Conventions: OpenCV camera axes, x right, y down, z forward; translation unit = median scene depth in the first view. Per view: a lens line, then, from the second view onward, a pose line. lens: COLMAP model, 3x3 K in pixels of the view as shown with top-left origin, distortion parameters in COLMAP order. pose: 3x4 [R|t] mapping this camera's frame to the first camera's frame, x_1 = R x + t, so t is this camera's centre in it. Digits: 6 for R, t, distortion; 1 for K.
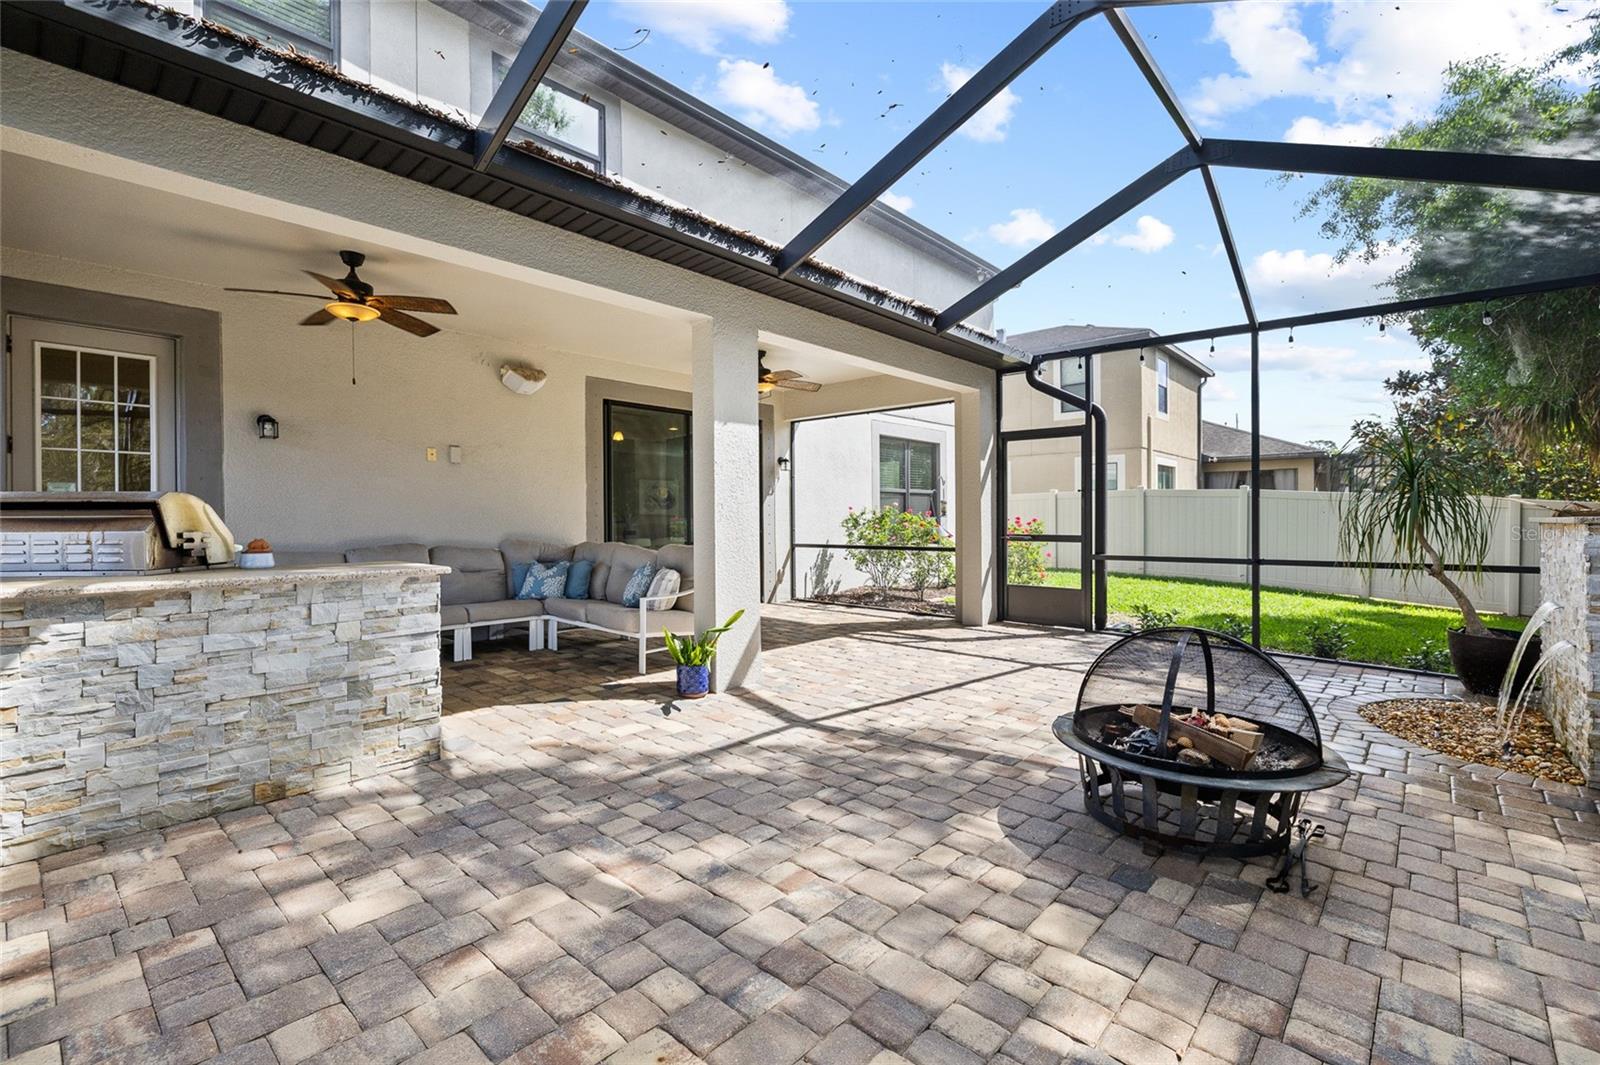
lens RADIAL K [[718.6, 0, 795.9], [0, 718.6, 521.0], [0, 0, 1]] dist [-0.005166, -0.000863]
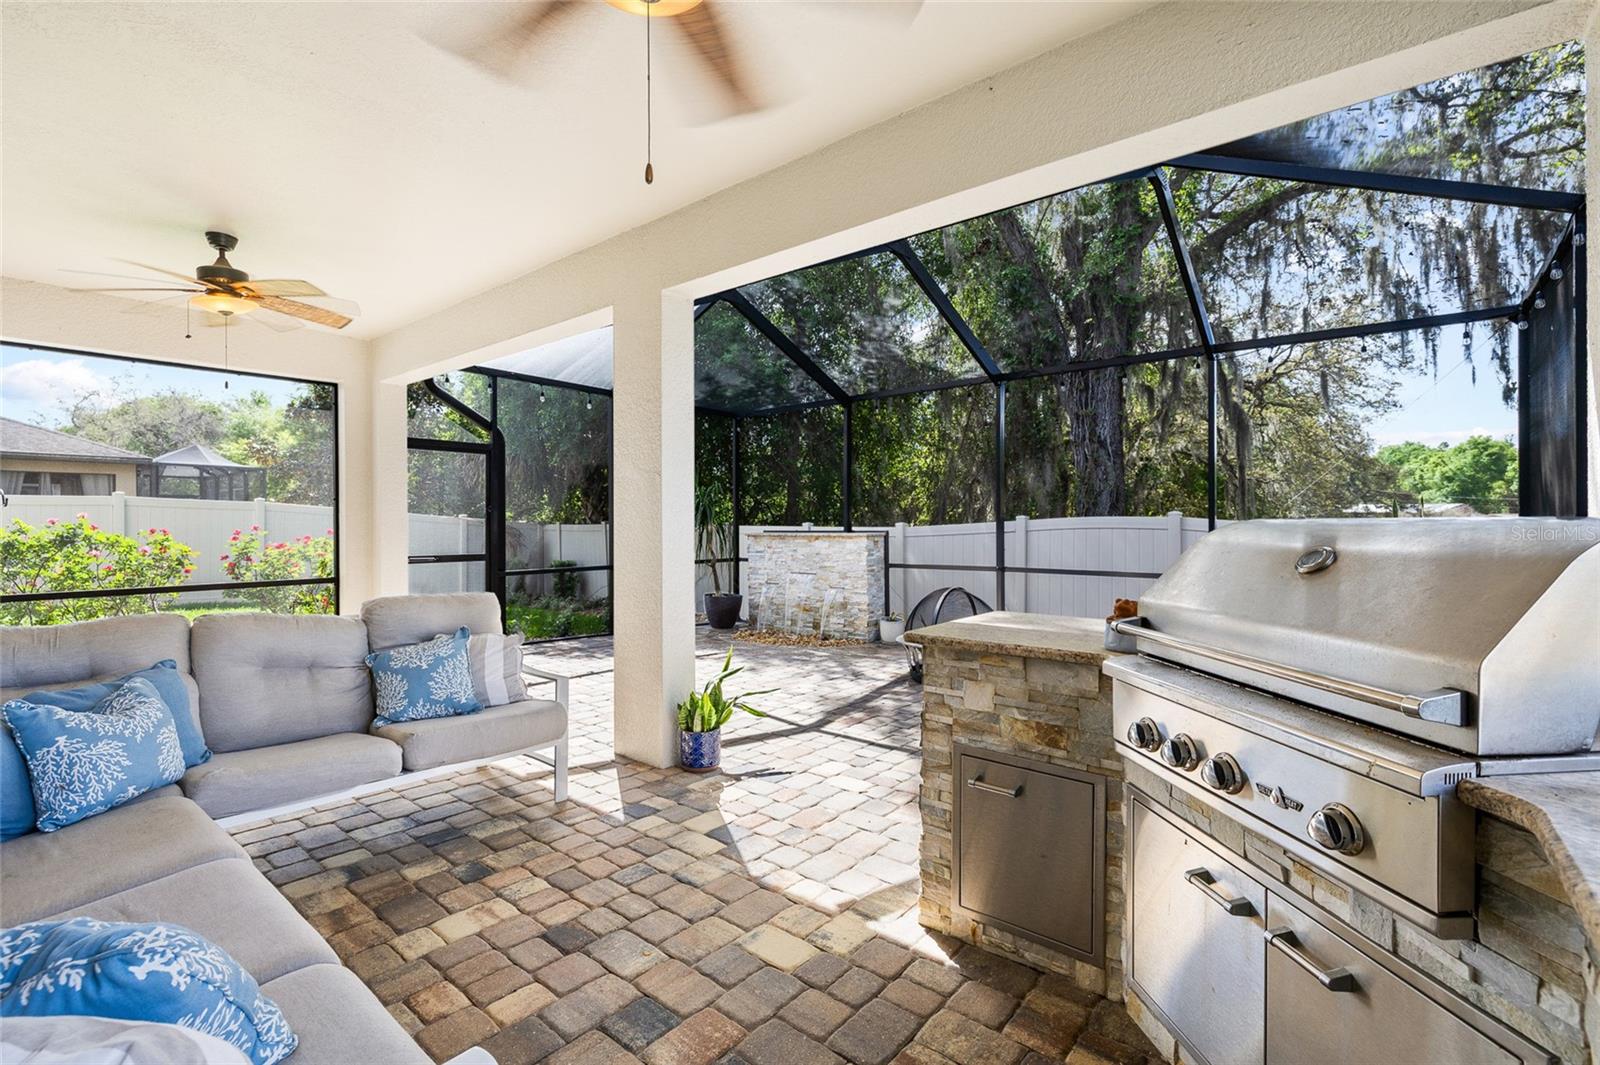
lens RADIAL K [[705.9, 0, 795.9], [0, 705.9, 526.2], [0, 0, 1]] dist [0.001774, 0.000383]
pose [[-0.036098, 0.003398, 0.999342, -0.853465], [0.004468, 0.999985, -0.003239, -0.018045], [-0.999338, 0.004348, -0.036112, 0.849708]]
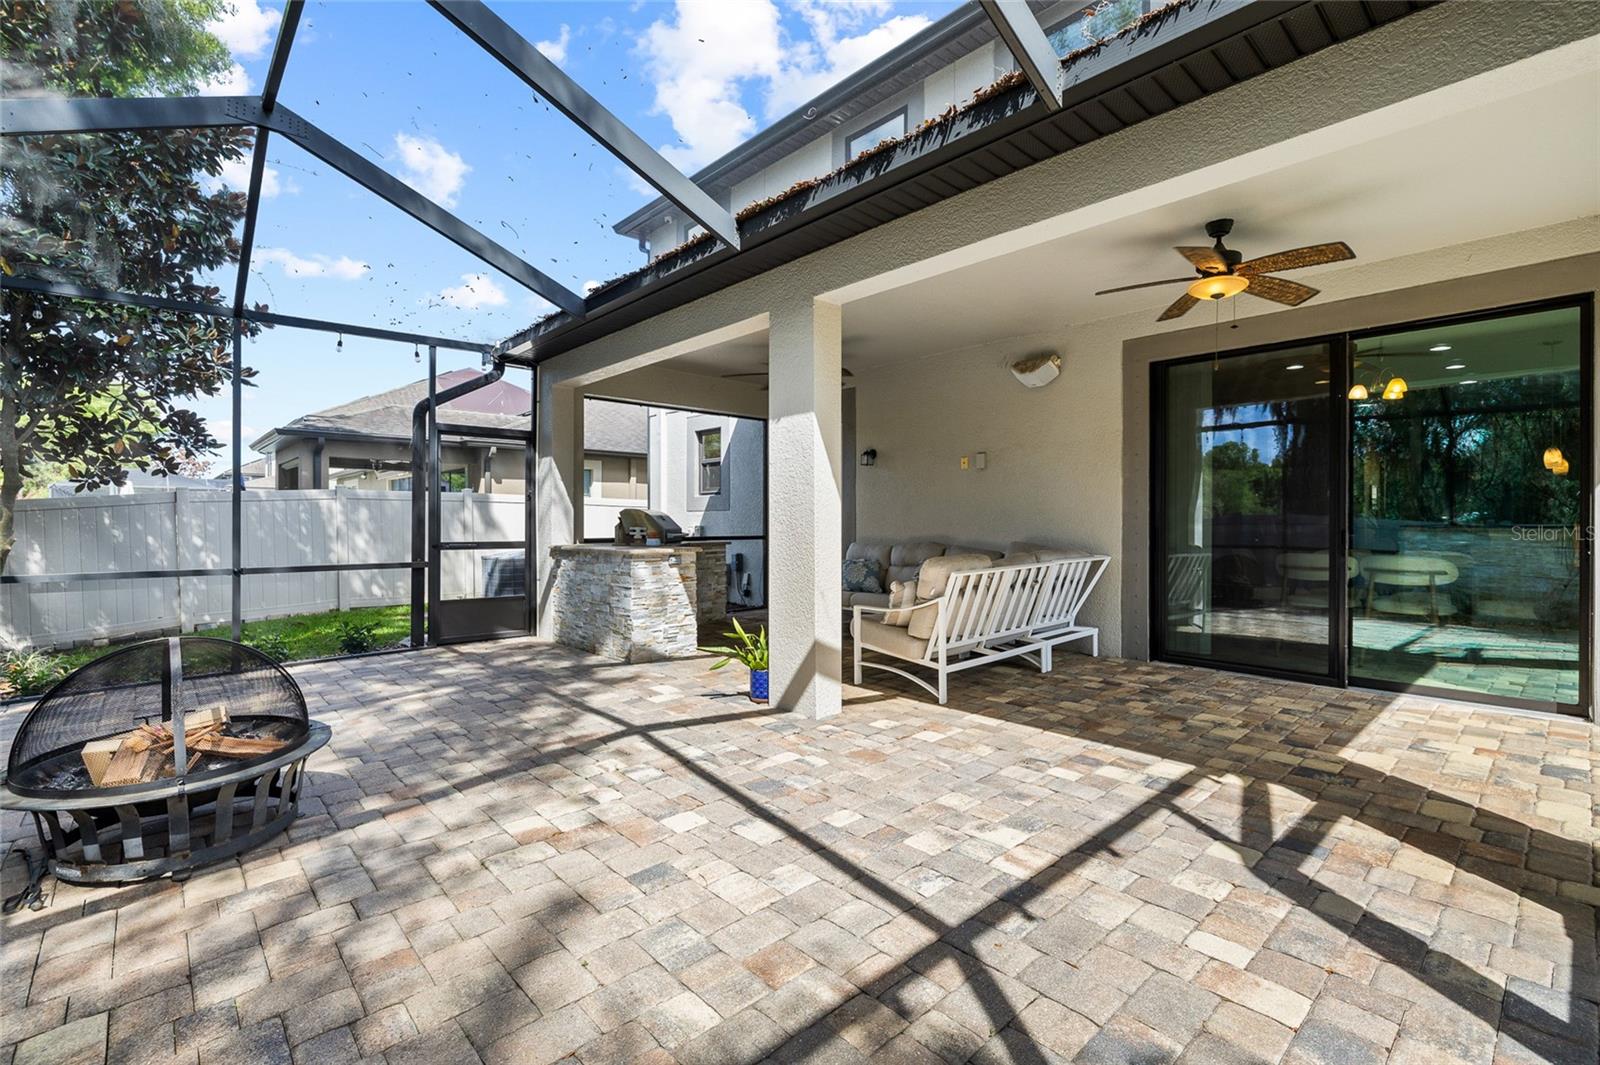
lens RADIAL K [[718.6, 0, 795.9], [0, 718.6, 521.0], [0, 0, 1]] dist [-0.005166, -0.000863]
pose [[-0.097389, 0.001771, -0.995245, 0.778210], [-0.000915, 0.999998, 0.001869, -0.006510], [0.995246, 0.001093, -0.097387, 1.053503]]
